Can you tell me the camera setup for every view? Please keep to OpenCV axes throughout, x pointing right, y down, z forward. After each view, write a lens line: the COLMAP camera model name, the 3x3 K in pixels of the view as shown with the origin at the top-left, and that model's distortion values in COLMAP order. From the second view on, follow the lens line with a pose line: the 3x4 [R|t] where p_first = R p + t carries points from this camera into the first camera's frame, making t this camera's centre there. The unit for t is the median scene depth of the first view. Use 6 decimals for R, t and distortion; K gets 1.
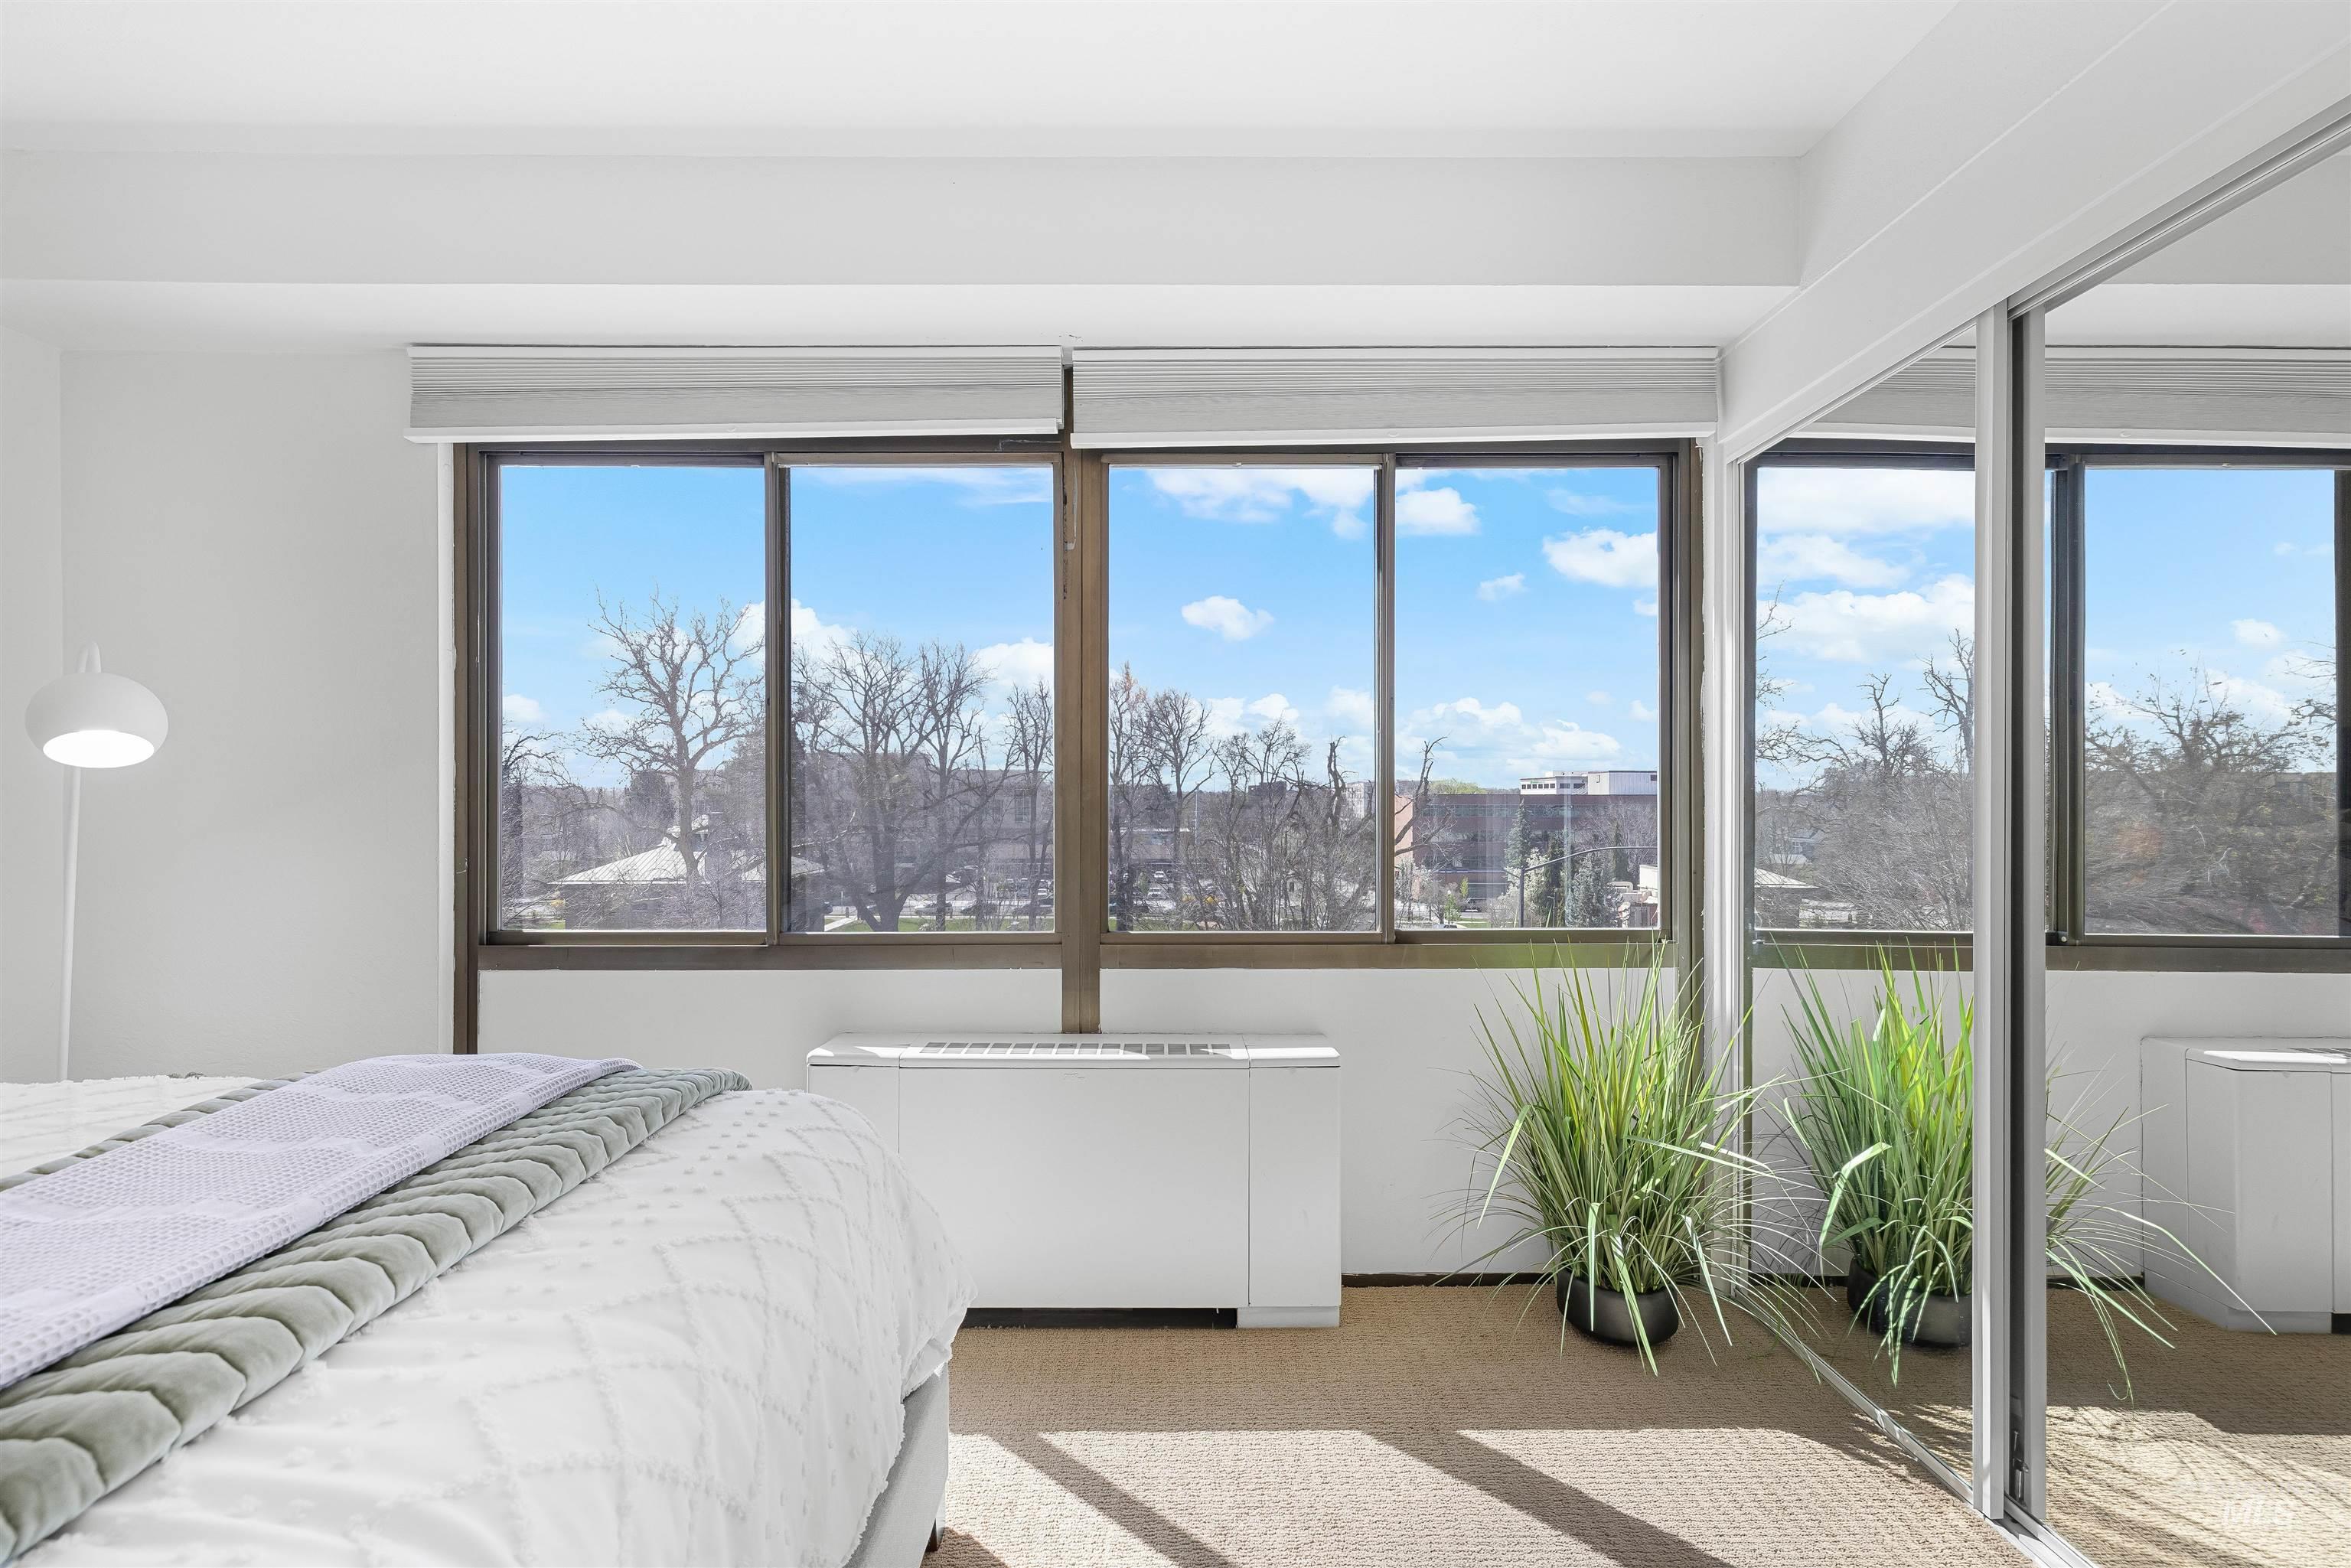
lens RADIAL K [[1032.3, 0, 1173.0], [0, 1032.3, 795.7], [0, 0, 1]] dist [0.001736, -0.000492]
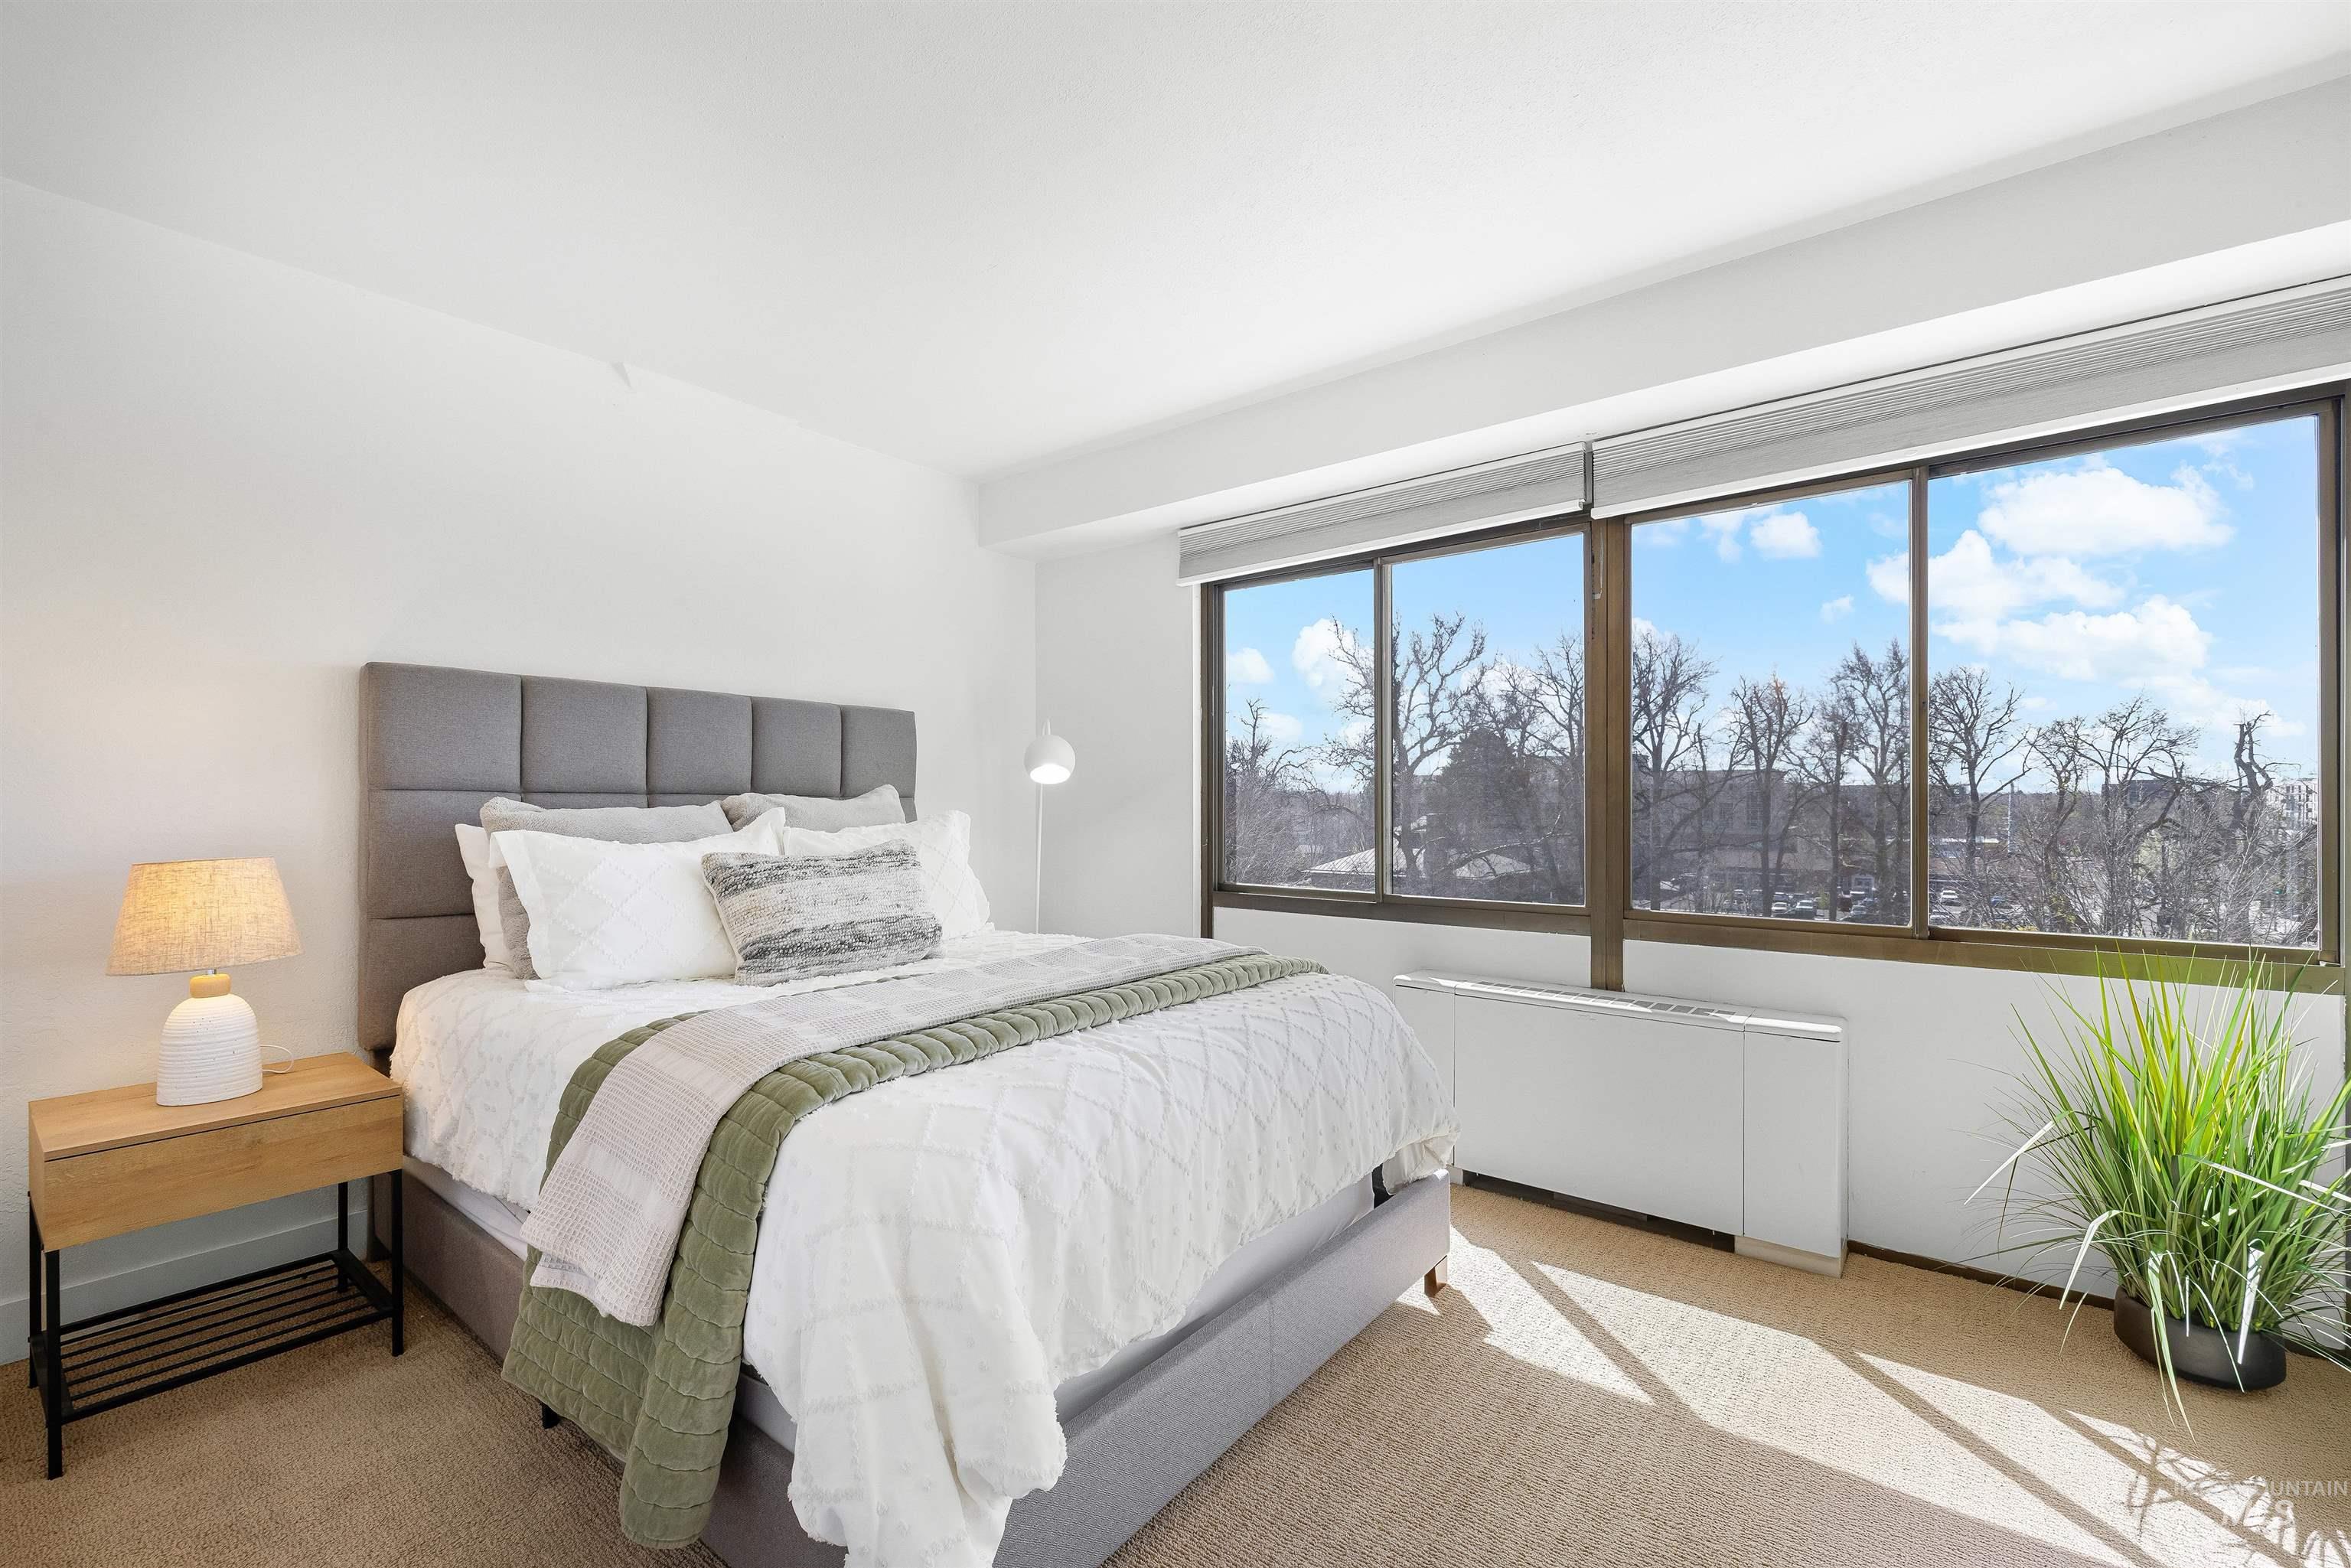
lens RADIAL K [[999.9, 0, 1177.8], [0, 999.9, 794.4], [0, 0, 1]] dist [0.002792, 0.000352]
pose [[0.784058, -0.004203, -0.620673, 0.234343], [0.001714, 0.999988, -0.004606, 0.001151], [0.620685, 0.002548, 0.784056, -0.239017]]
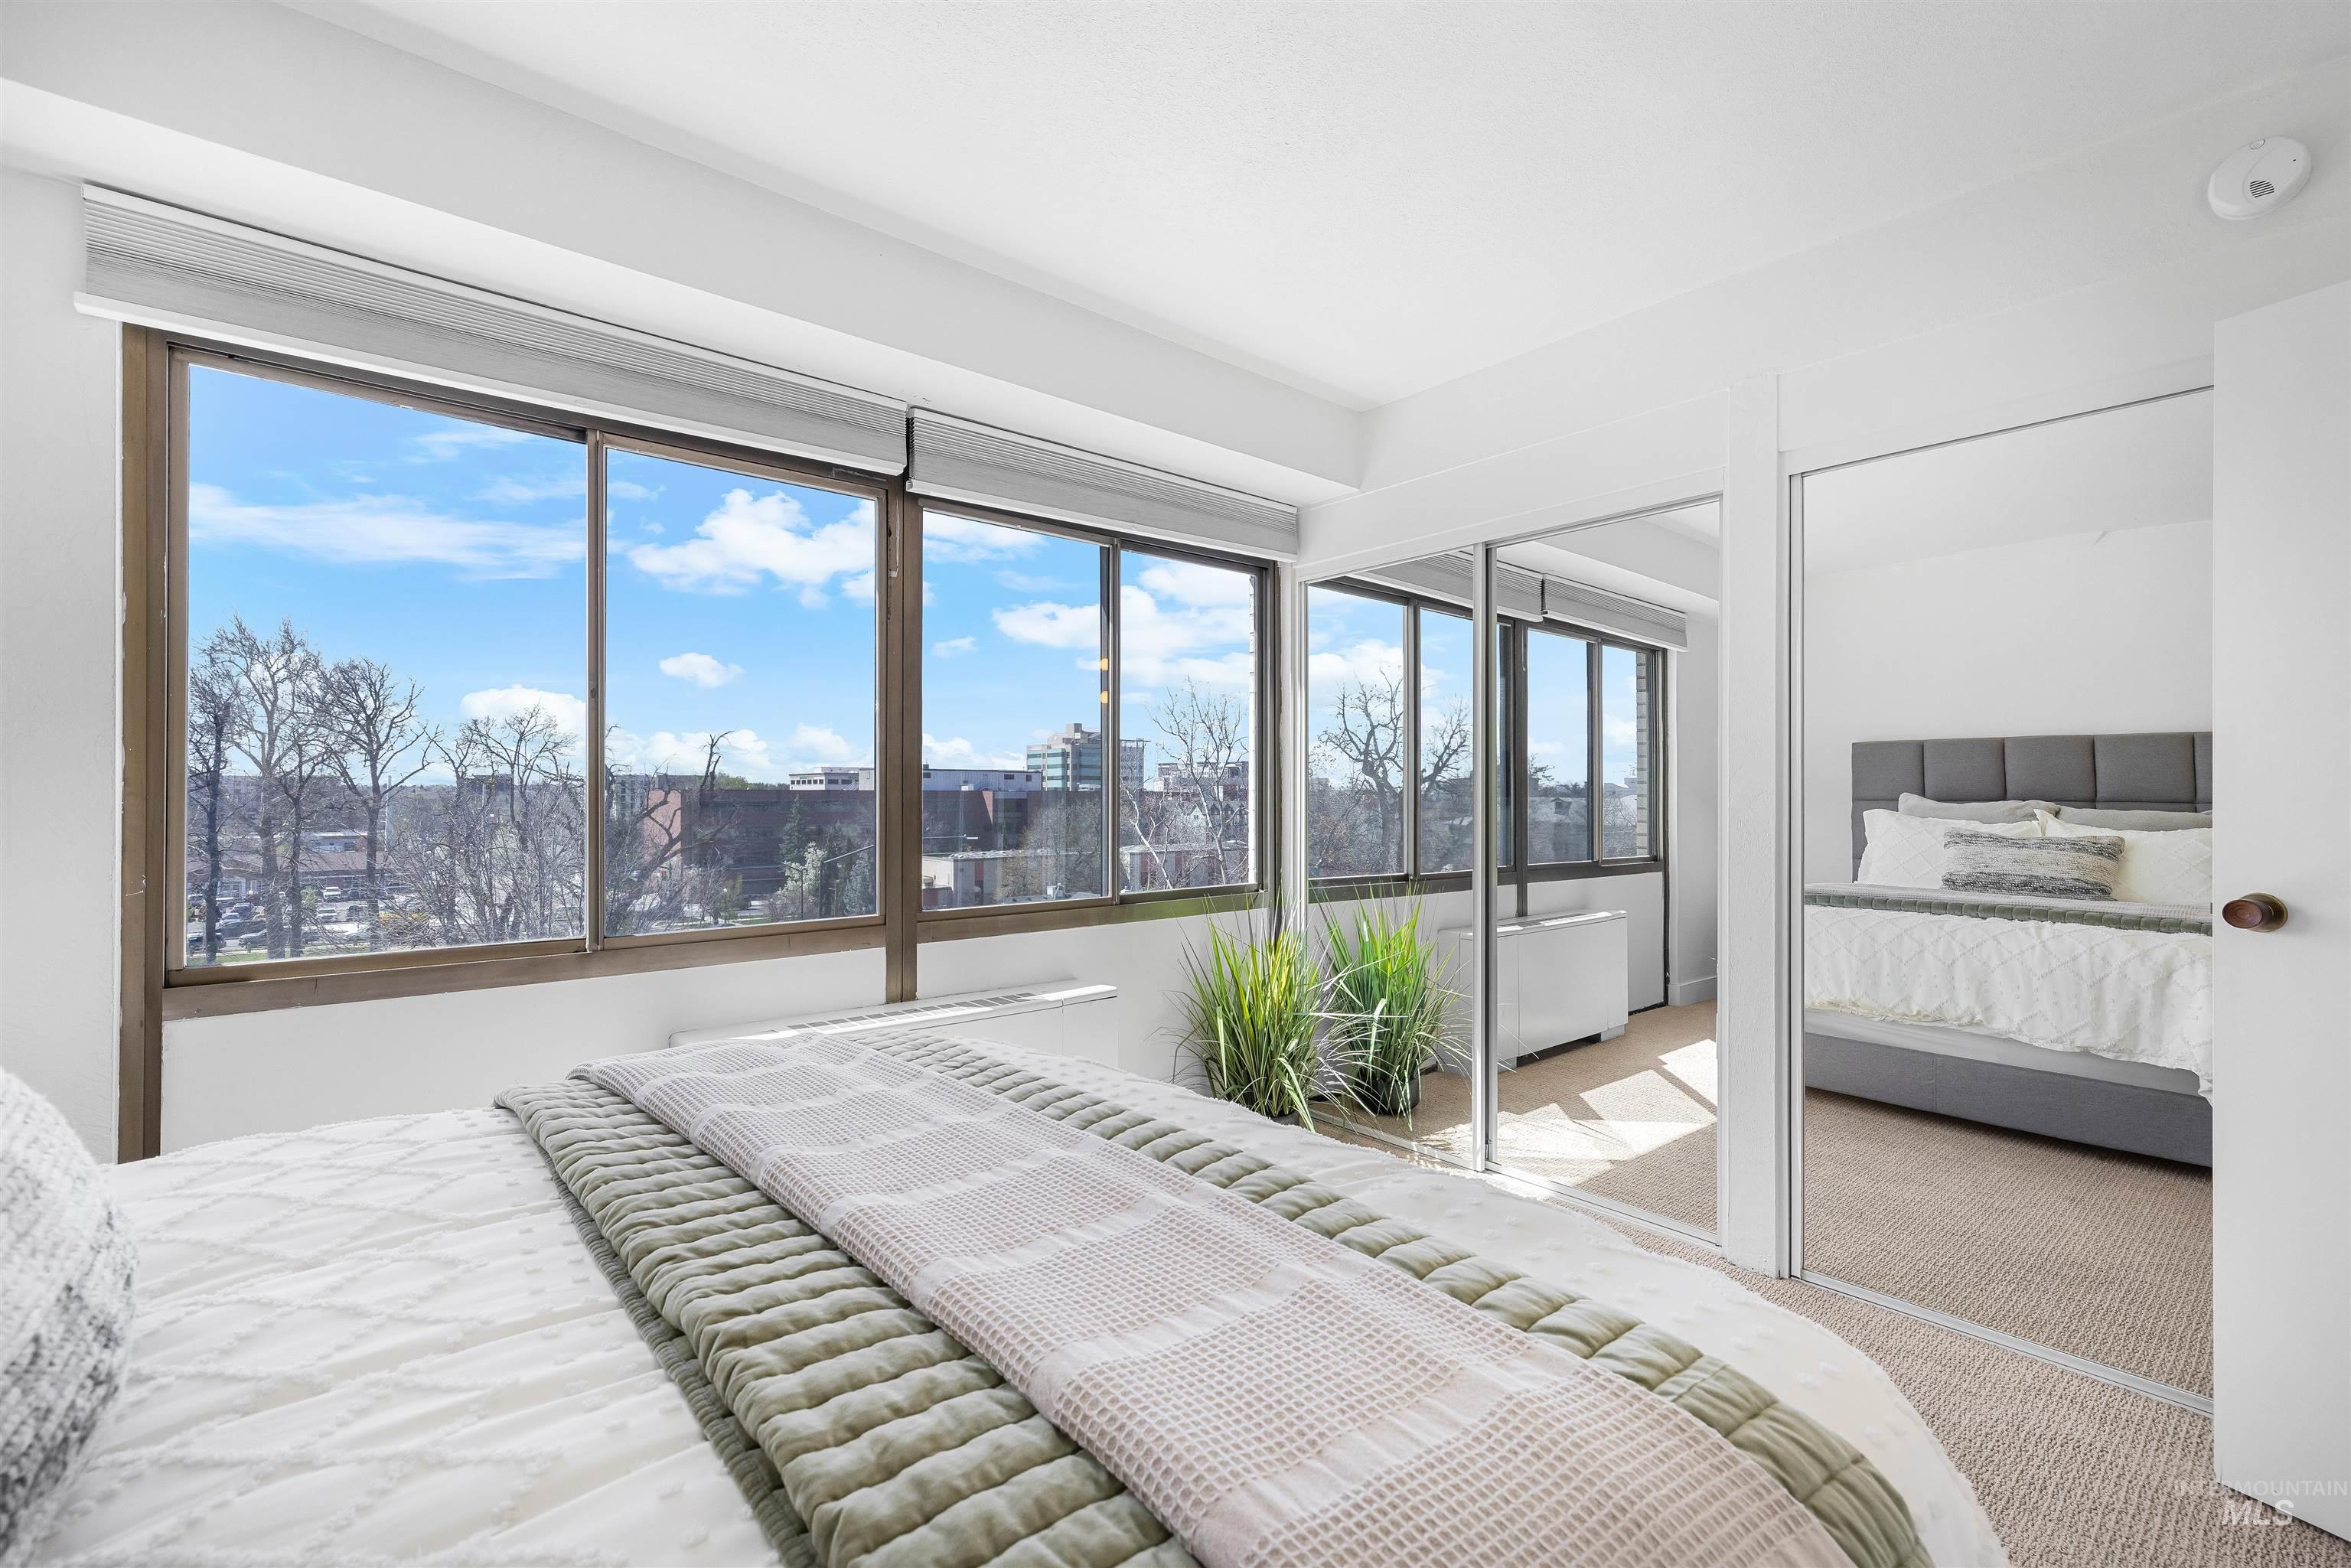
lens RADIAL K [[999.9, 0, 1177.8], [0, 999.9, 794.4], [0, 0, 1]] dist [0.002792, 0.000352]
pose [[0.770948, 0.001109, 0.636897, -0.522492], [-0.002992, 0.999994, 0.001879, -0.002261], [-0.636891, -0.003354, 0.770947, -0.044569]]
